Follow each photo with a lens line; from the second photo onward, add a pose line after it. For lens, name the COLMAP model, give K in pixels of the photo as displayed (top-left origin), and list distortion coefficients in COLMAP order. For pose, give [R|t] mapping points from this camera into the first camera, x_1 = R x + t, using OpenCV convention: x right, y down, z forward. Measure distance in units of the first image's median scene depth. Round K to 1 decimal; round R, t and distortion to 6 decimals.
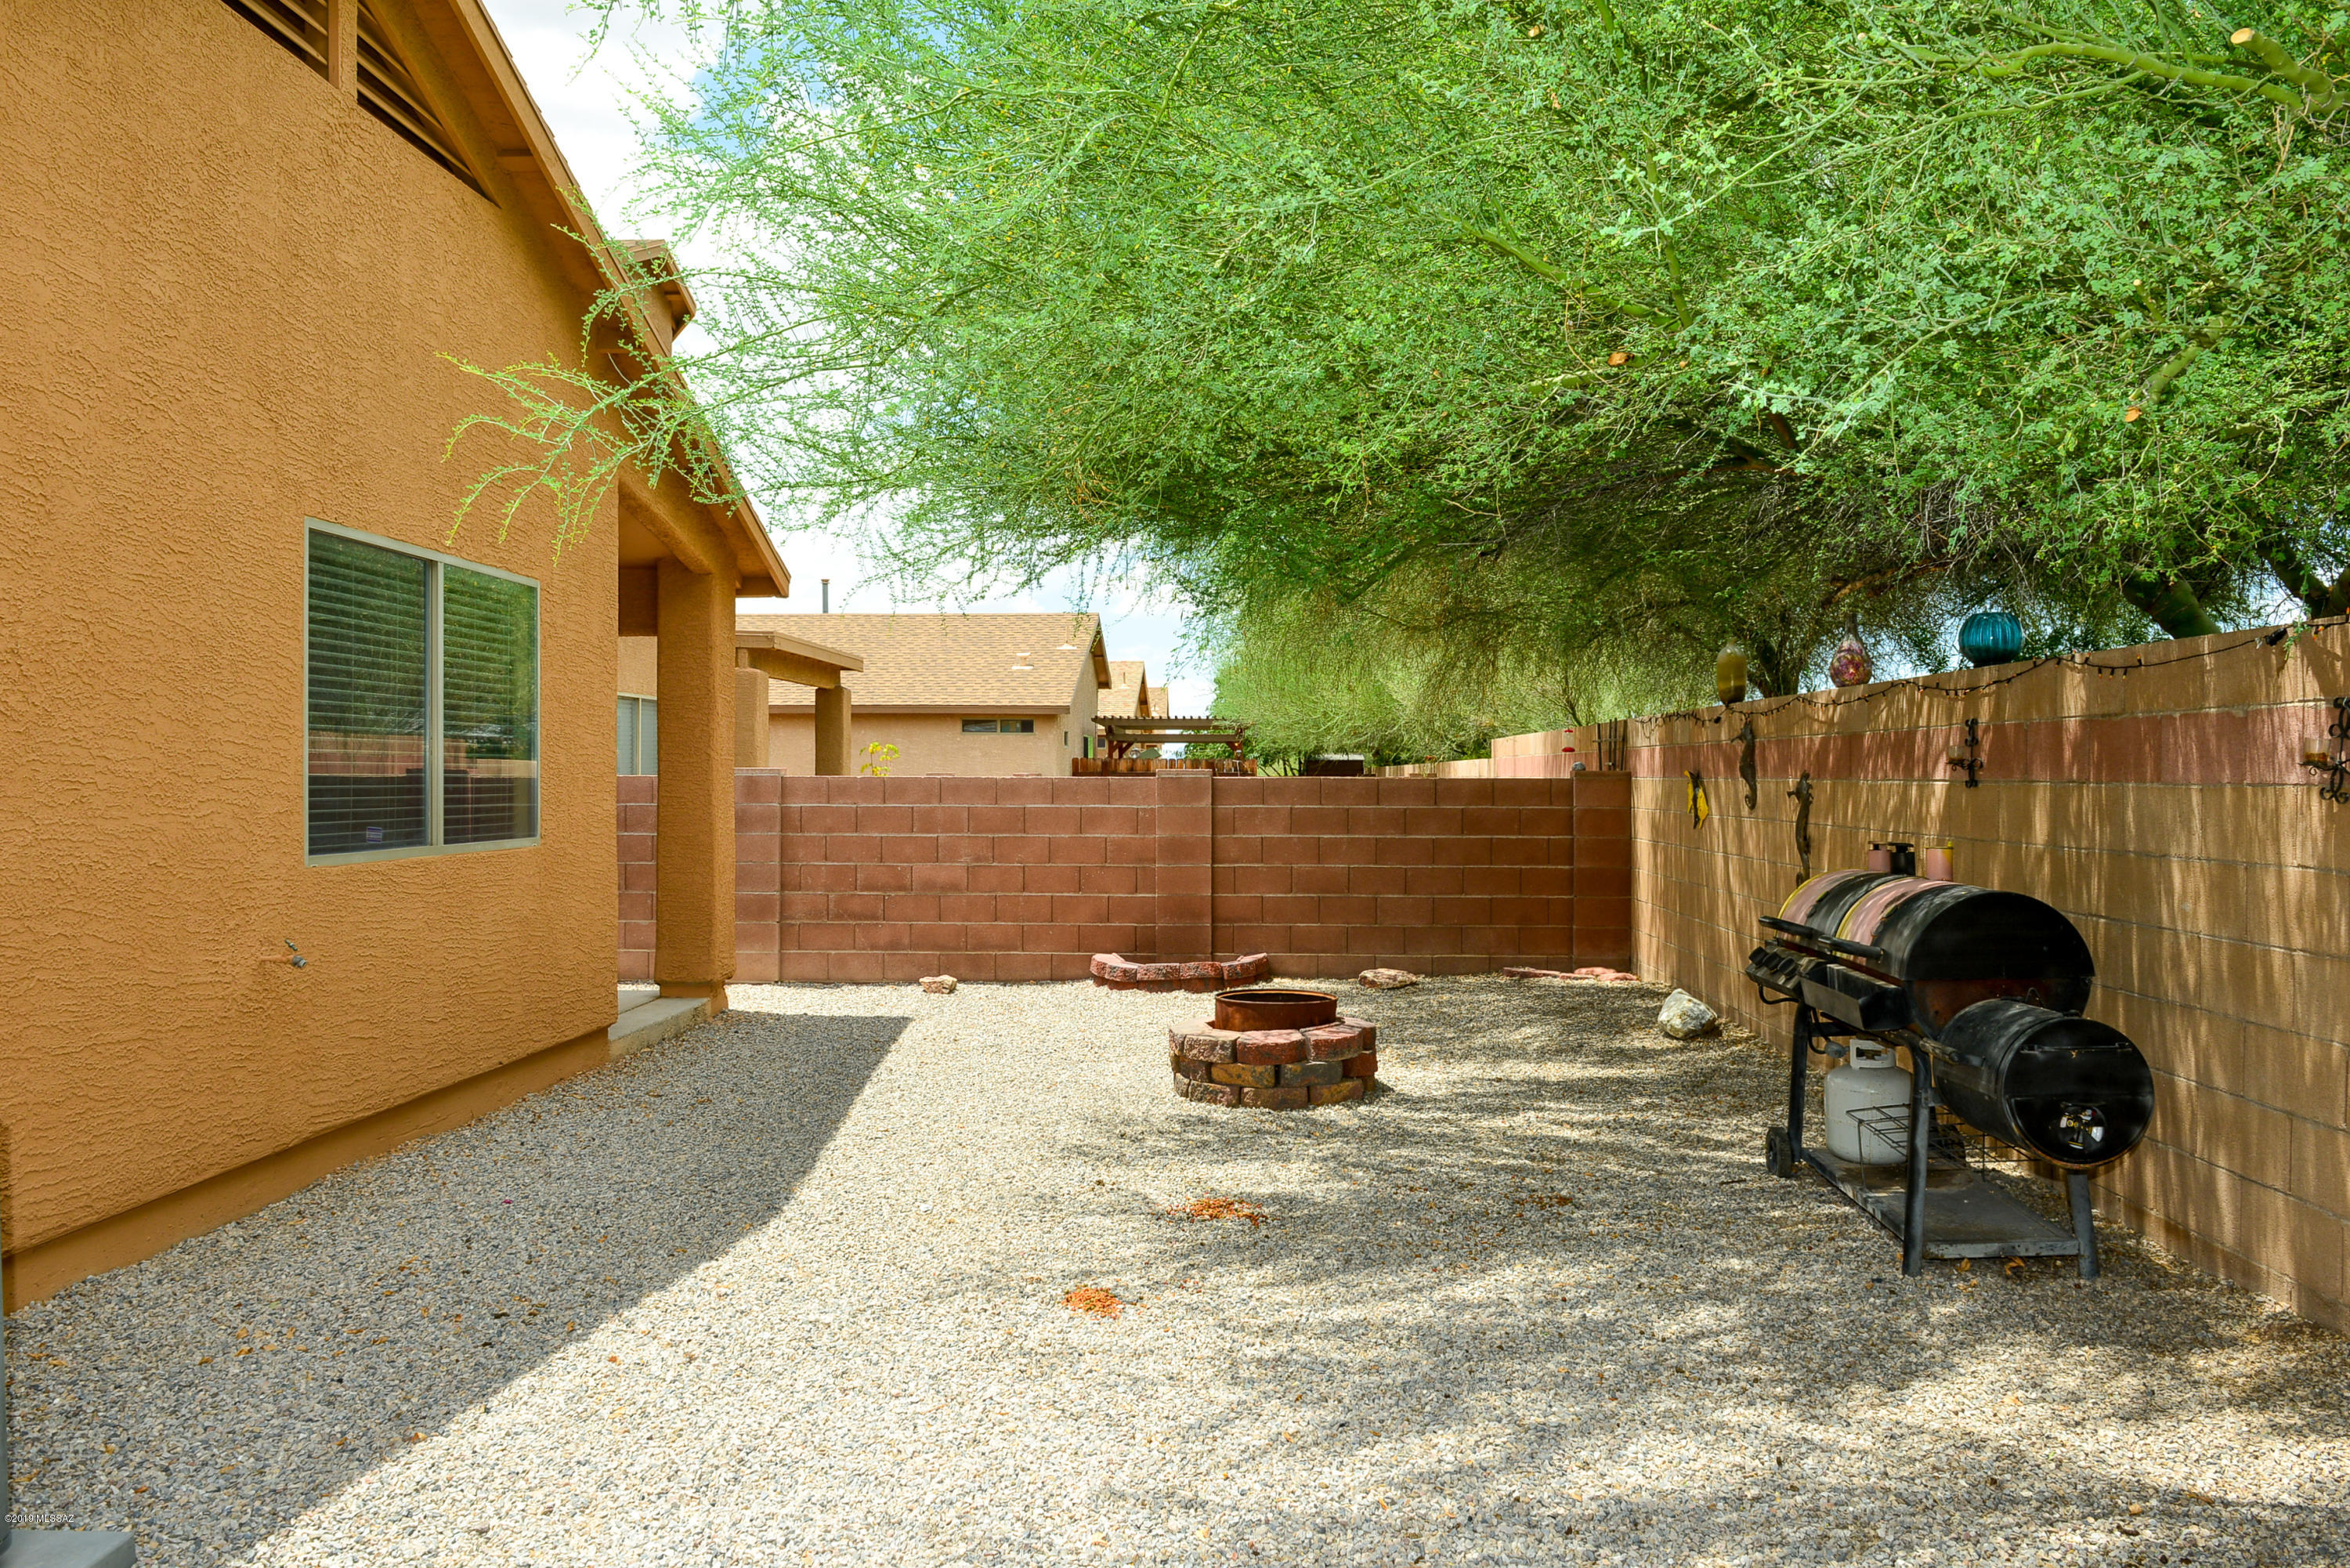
lens RADIAL K [[1611.6, 0, 1214.5], [0, 1611.6, 763.7], [0, 0, 1]] dist [-0.008792, -0.006628]
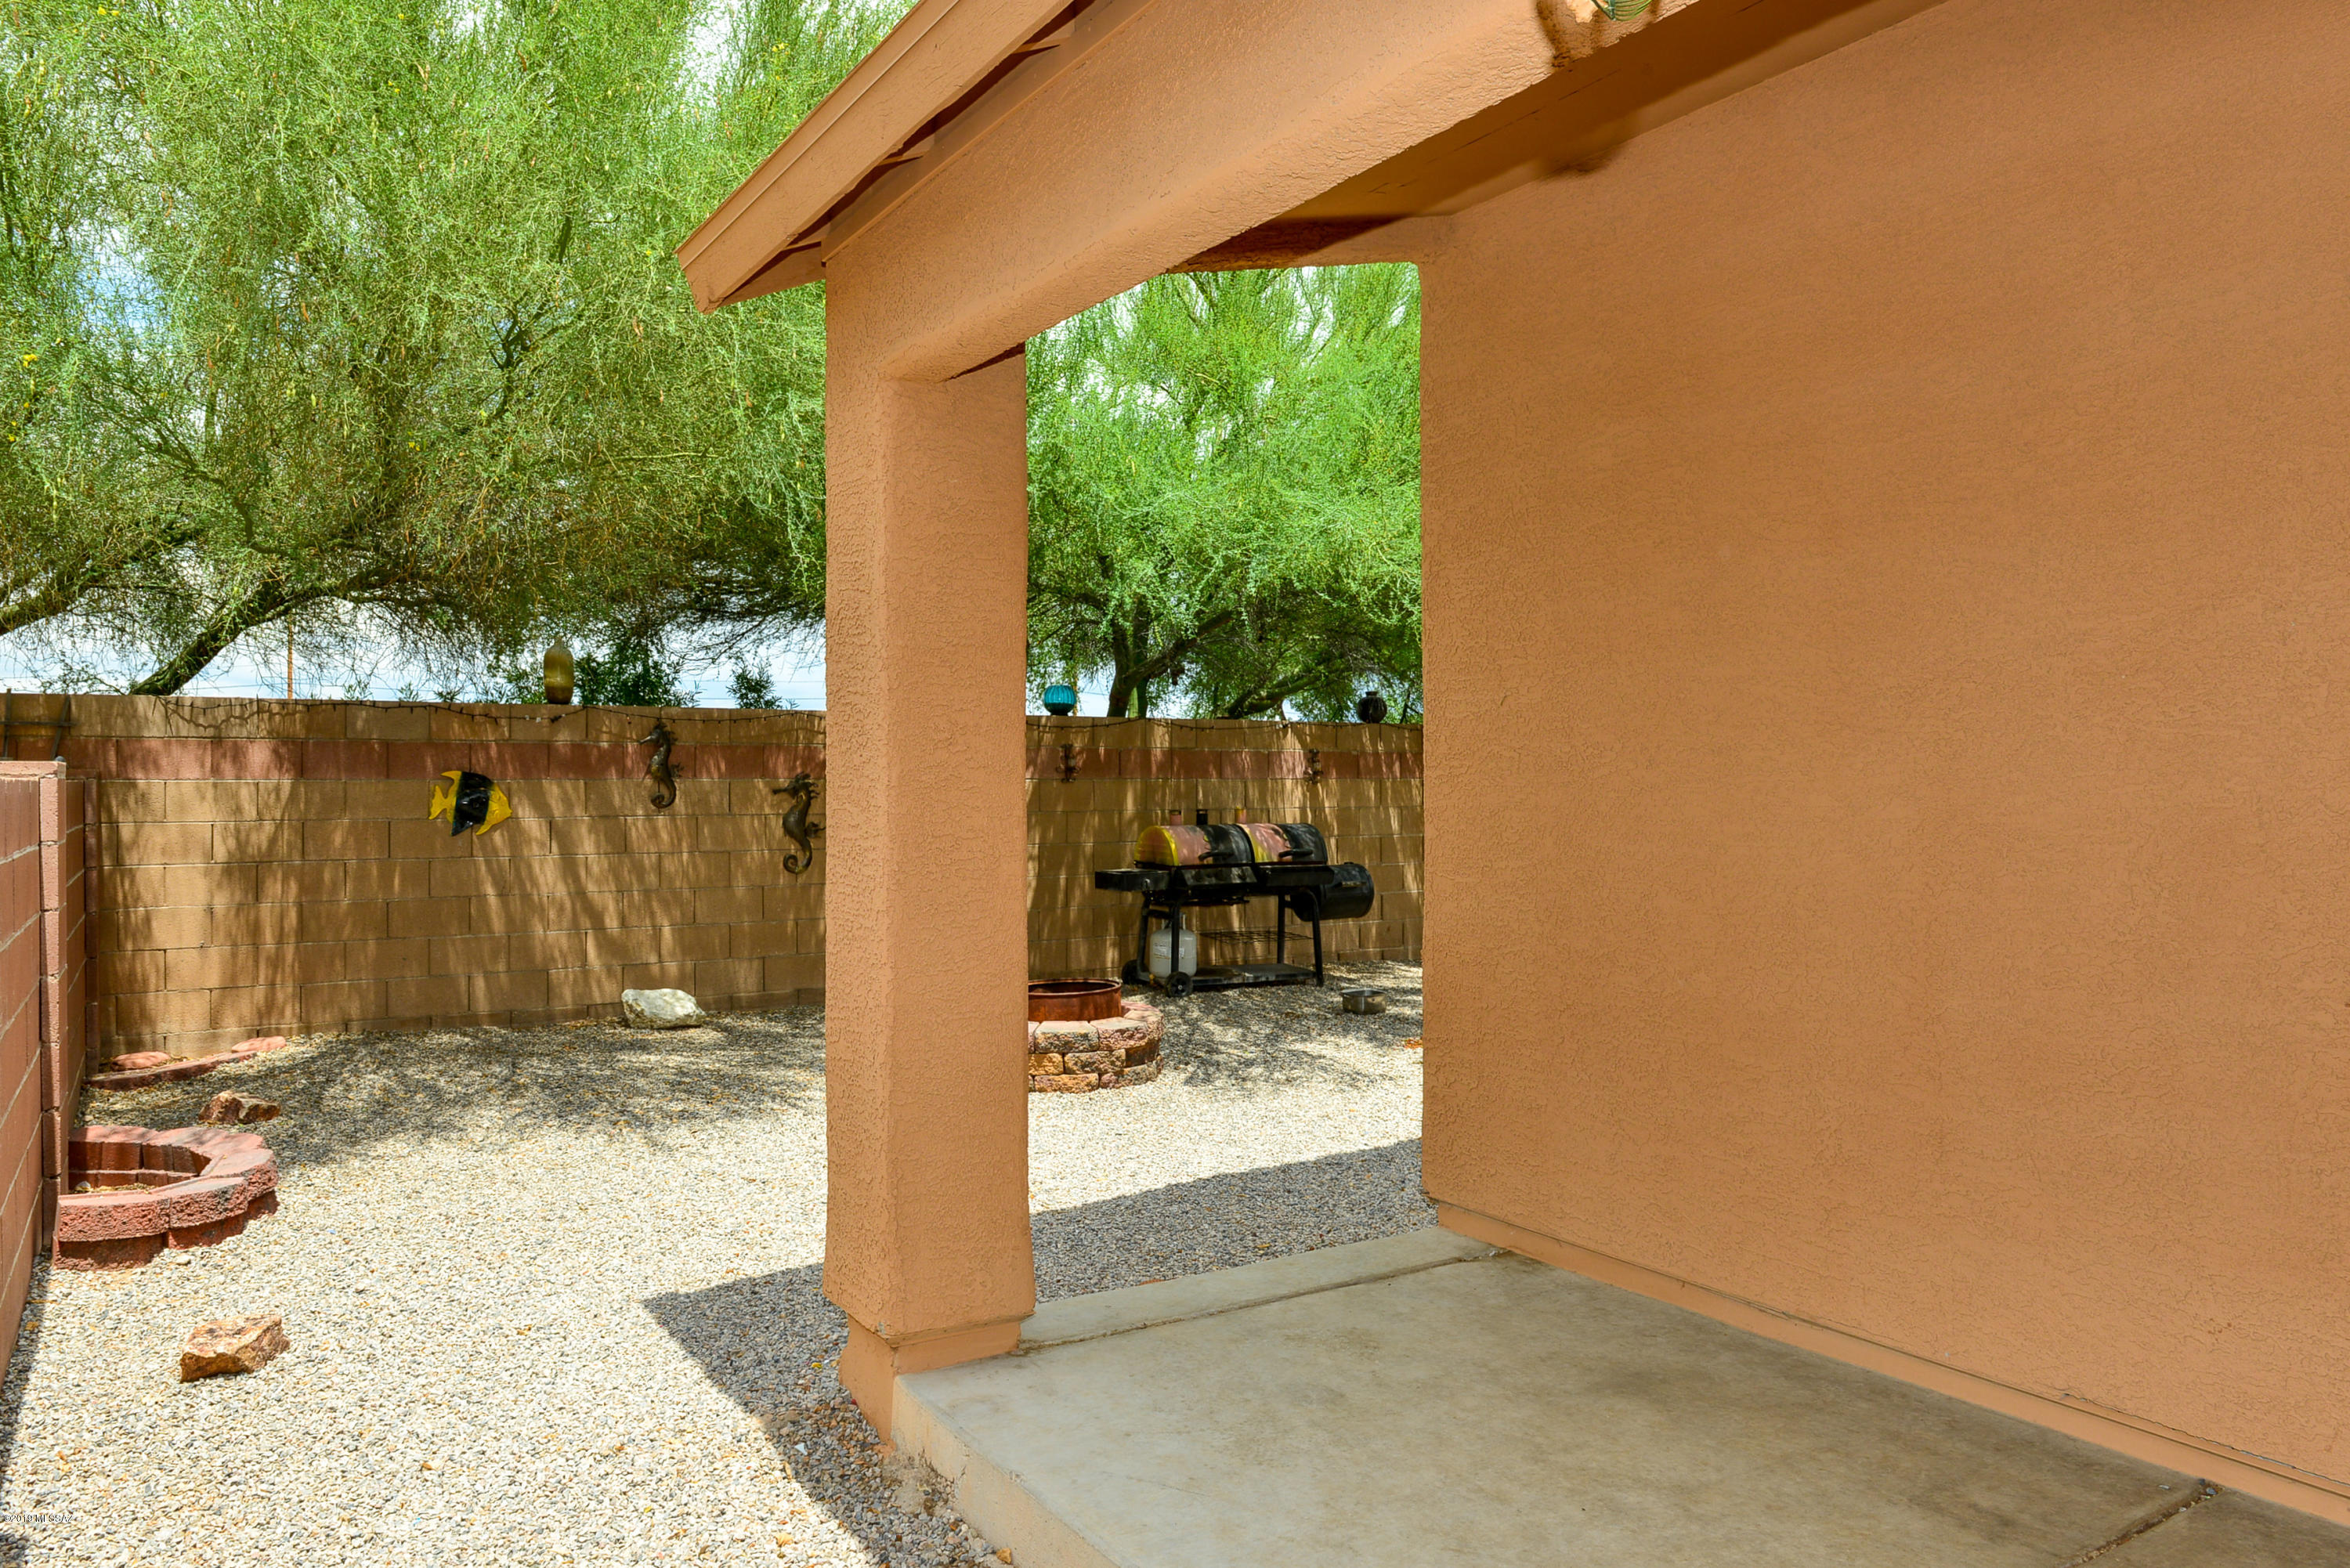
lens RADIAL K [[1611.6, 0, 1214.5], [0, 1611.6, 763.7], [0, 0, 1]] dist [-0.008792, -0.006628]
pose [[-0.561257, 0.007550, 0.827607, -1.269169], [-0.003991, 0.999922, -0.011828, 0.014862], [-0.827632, -0.009942, -0.561183, 2.145351]]
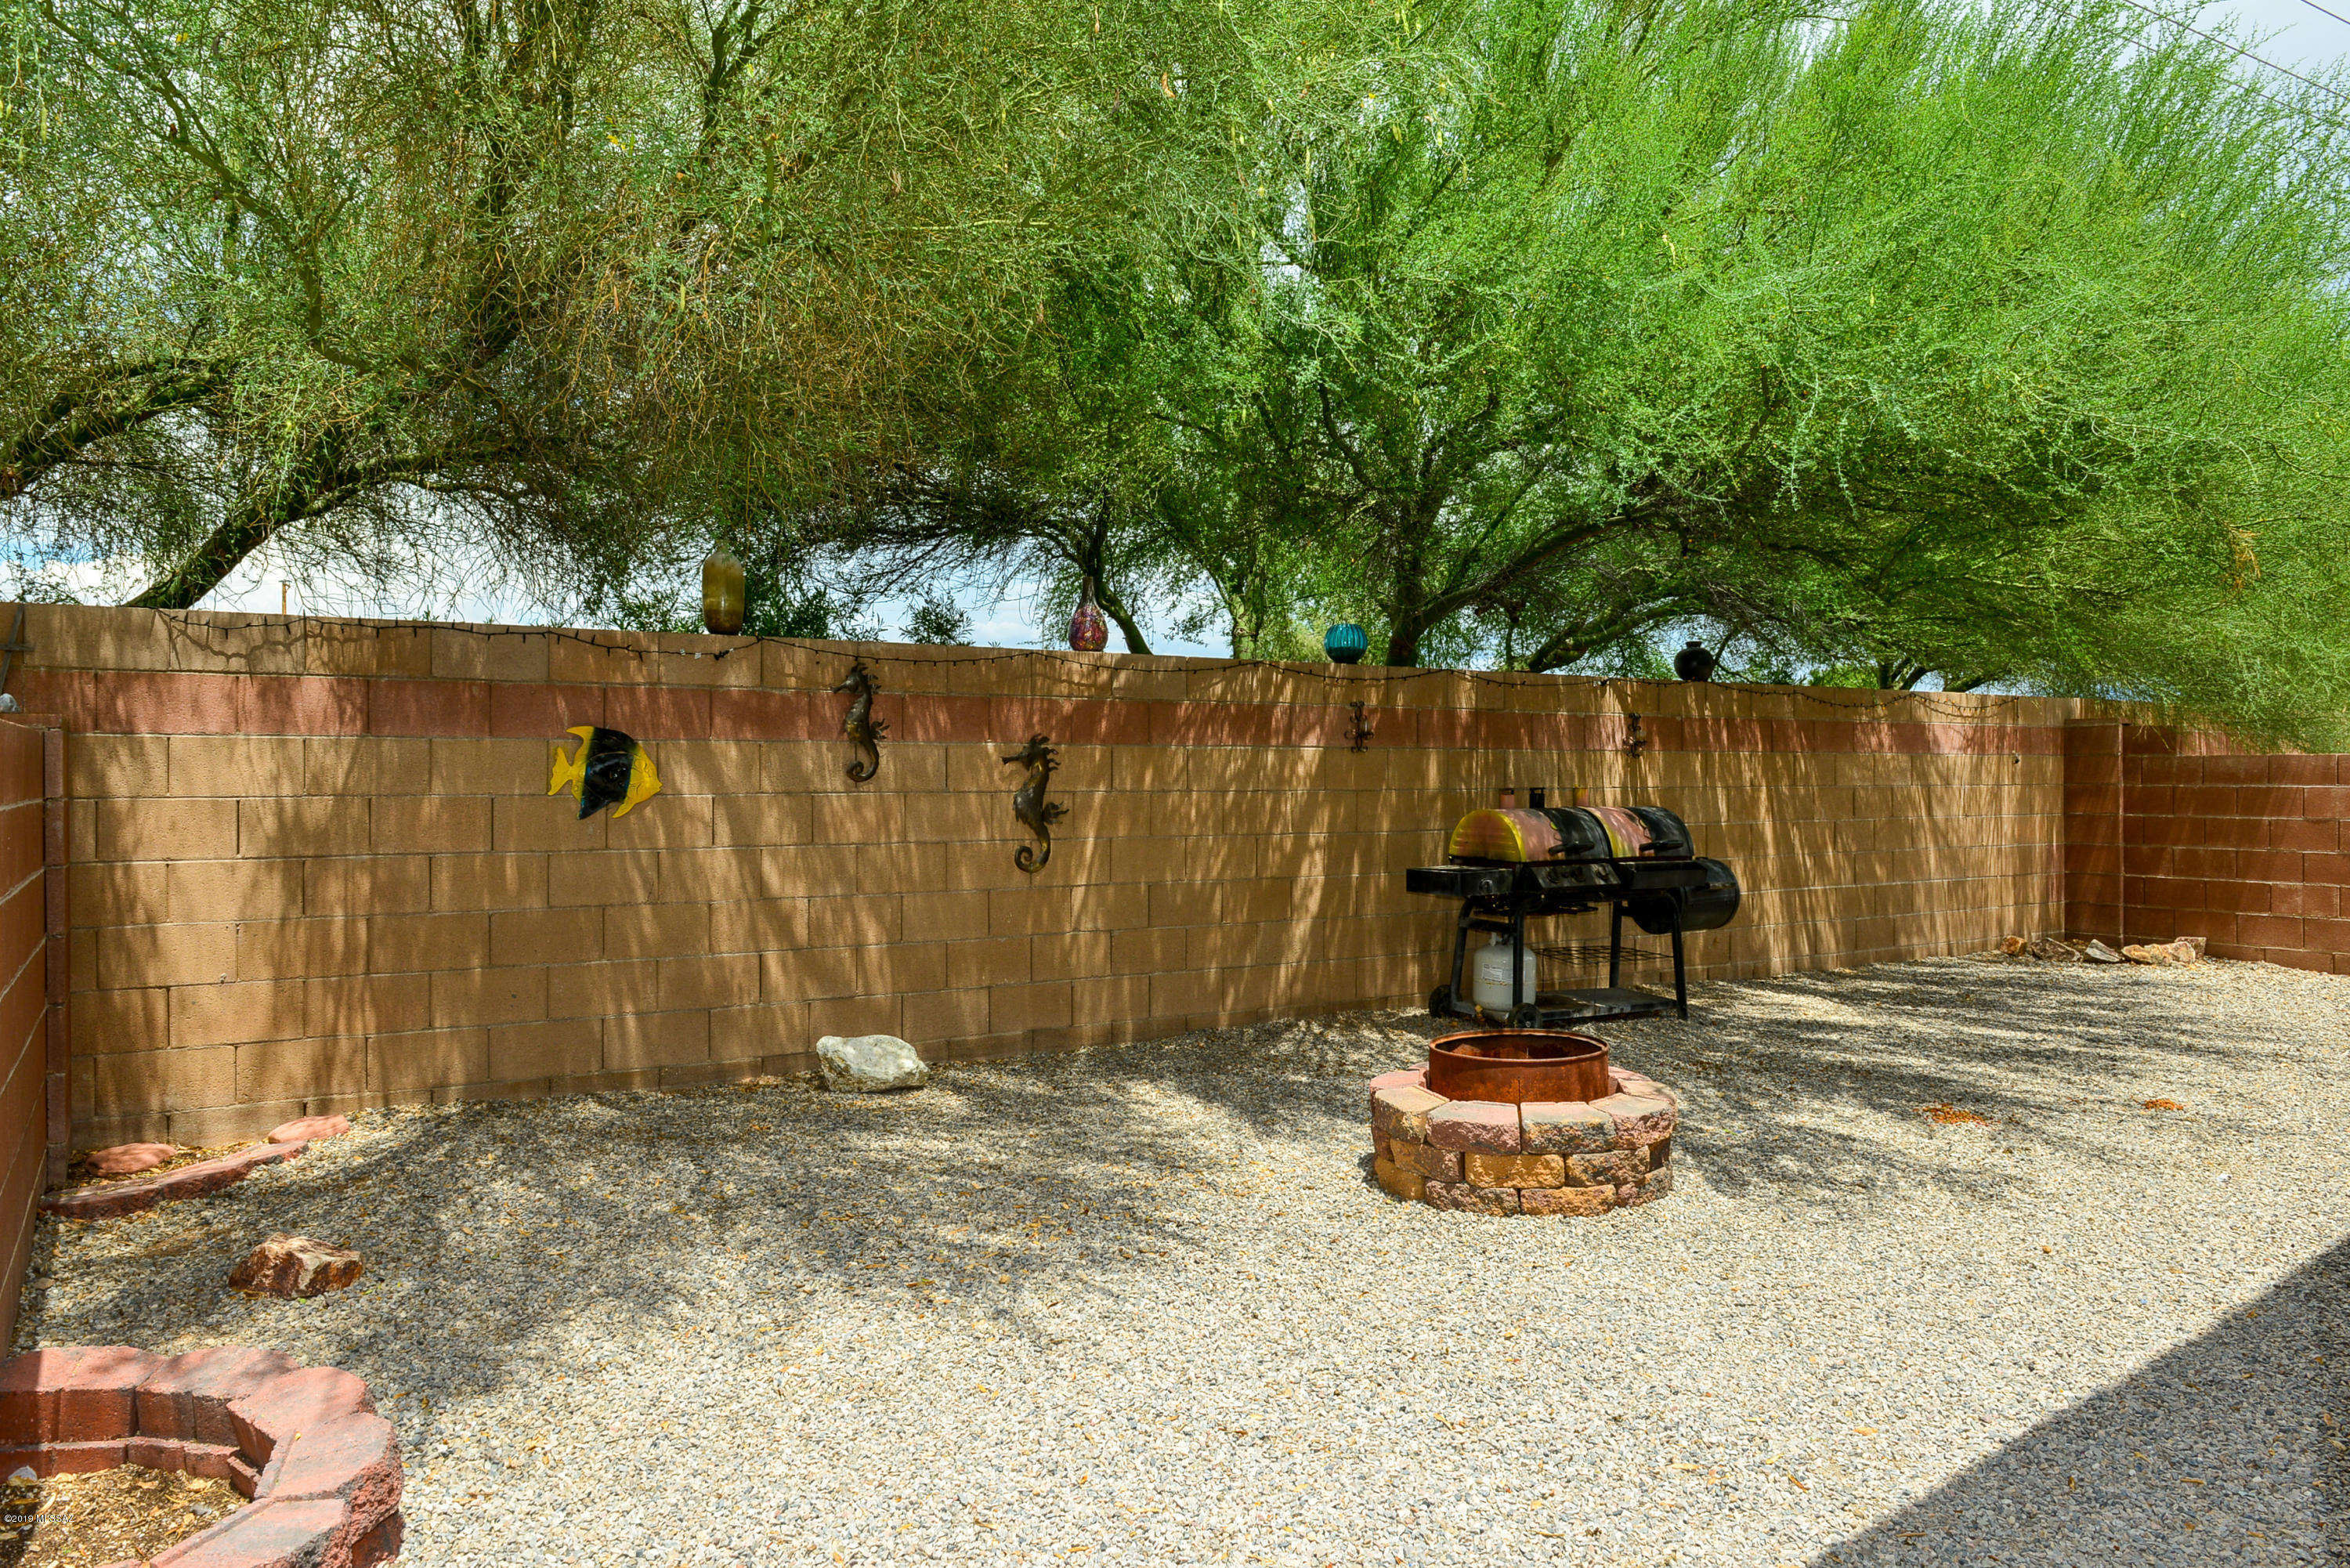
lens RADIAL K [[1579.7, 0, 1175.0], [0, 1579.7, 784.0], [0, 0, 1]] dist [0.001104, 0.001875]
pose [[-0.553694, -0.008378, 0.832678, -0.636953], [-0.006447, 0.999963, 0.005774, 0.039005], [-0.832695, -0.002172, -0.553727, 2.141787]]
